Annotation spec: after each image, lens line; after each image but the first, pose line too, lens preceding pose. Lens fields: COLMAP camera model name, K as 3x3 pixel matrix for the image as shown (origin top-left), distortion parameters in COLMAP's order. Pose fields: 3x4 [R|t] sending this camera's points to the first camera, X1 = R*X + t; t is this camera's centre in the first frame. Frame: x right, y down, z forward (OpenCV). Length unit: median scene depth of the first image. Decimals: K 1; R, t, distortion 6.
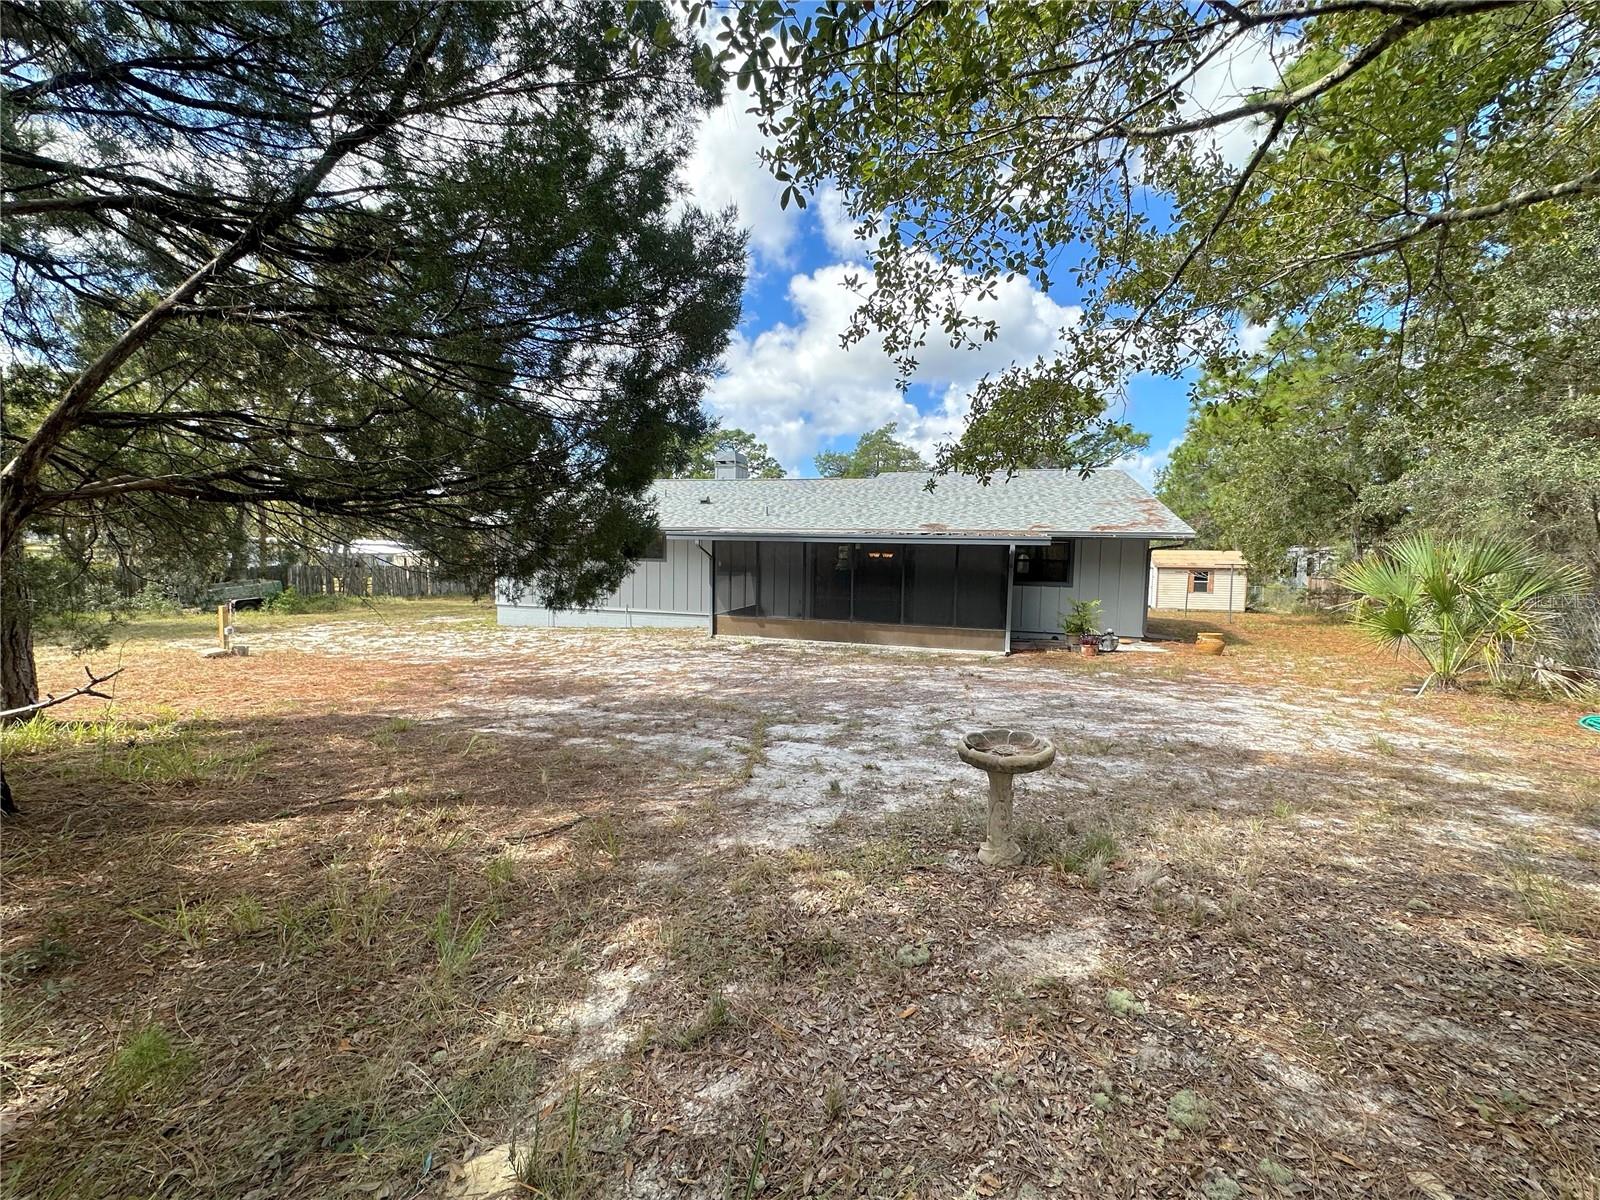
lens RADIAL K [[639.9, 0, 797.5], [0, 639.9, 600.6], [0, 0, 1]] dist [-0.002910, 0.000040]
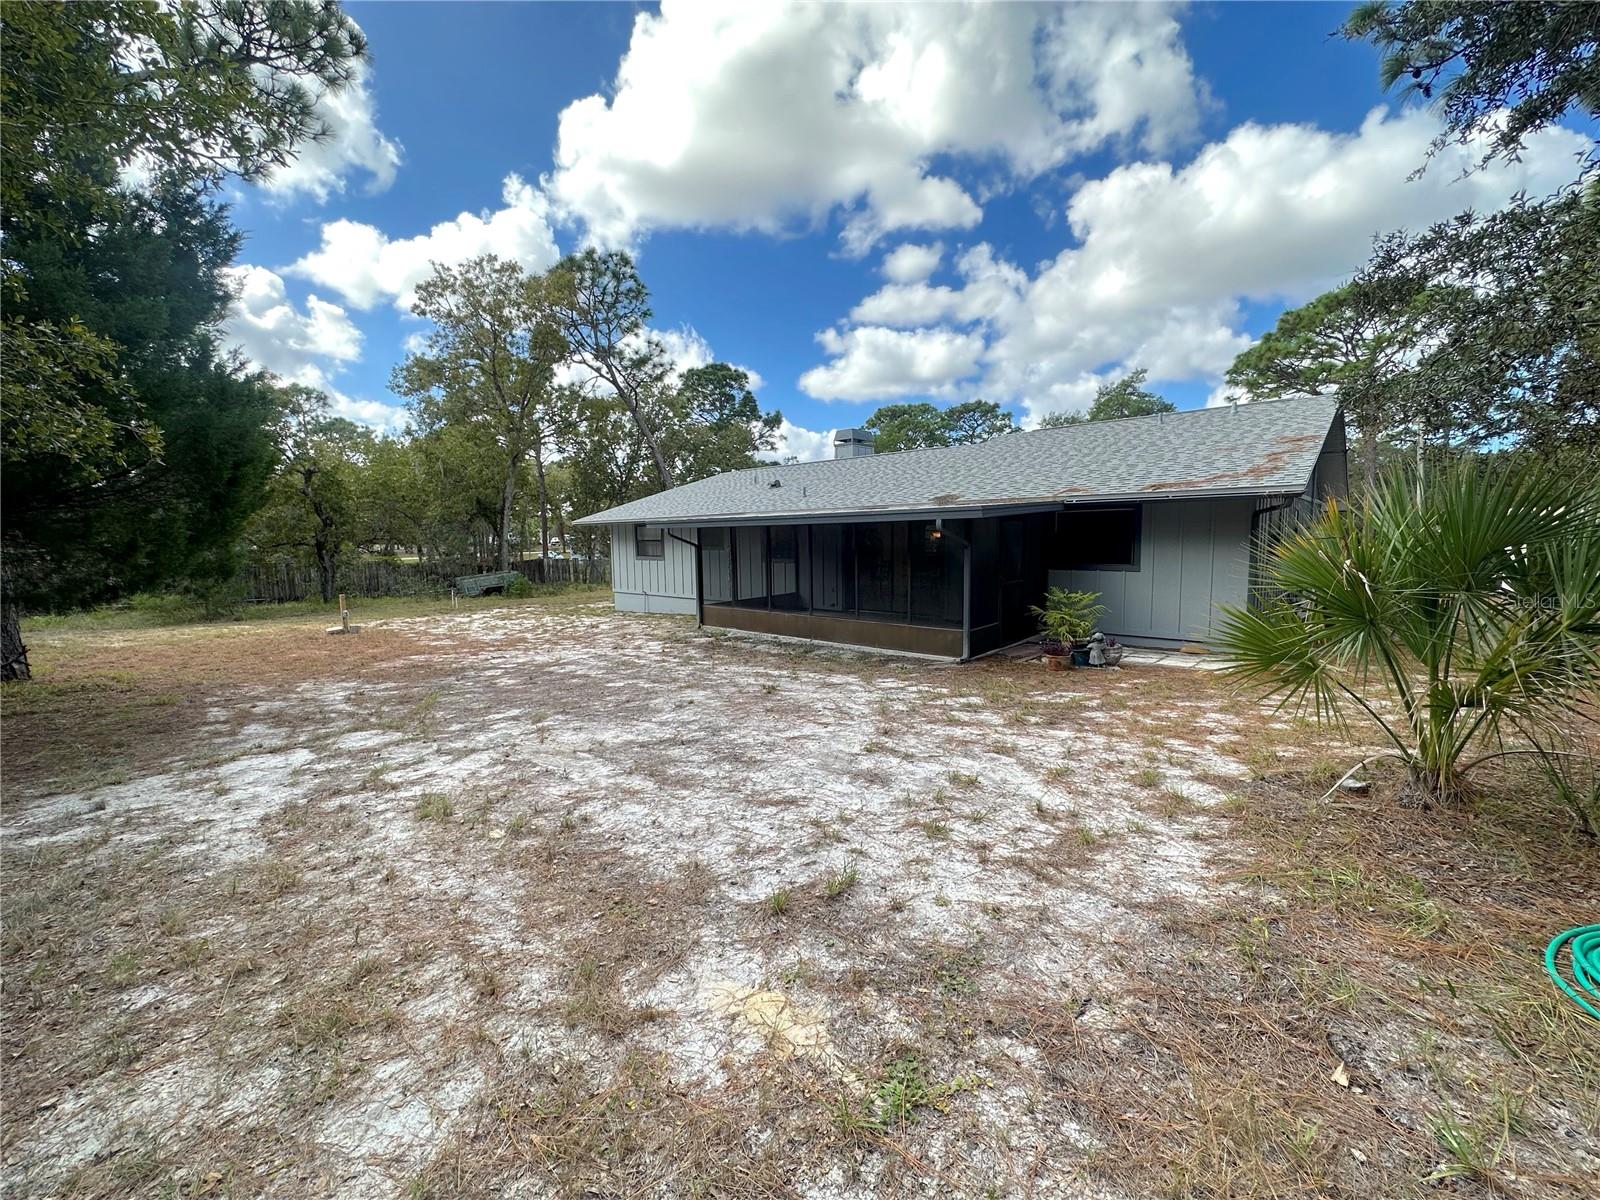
lens RADIAL K [[639.9, 0, 797.5], [0, 639.9, 600.6], [0, 0, 1]] dist [-0.002910, 0.000040]
pose [[0.897478, 0.009816, -0.440951, 0.519810], [0.002095, 0.999646, 0.026518, -0.010334], [0.441055, -0.024723, 0.897140, 0.242652]]
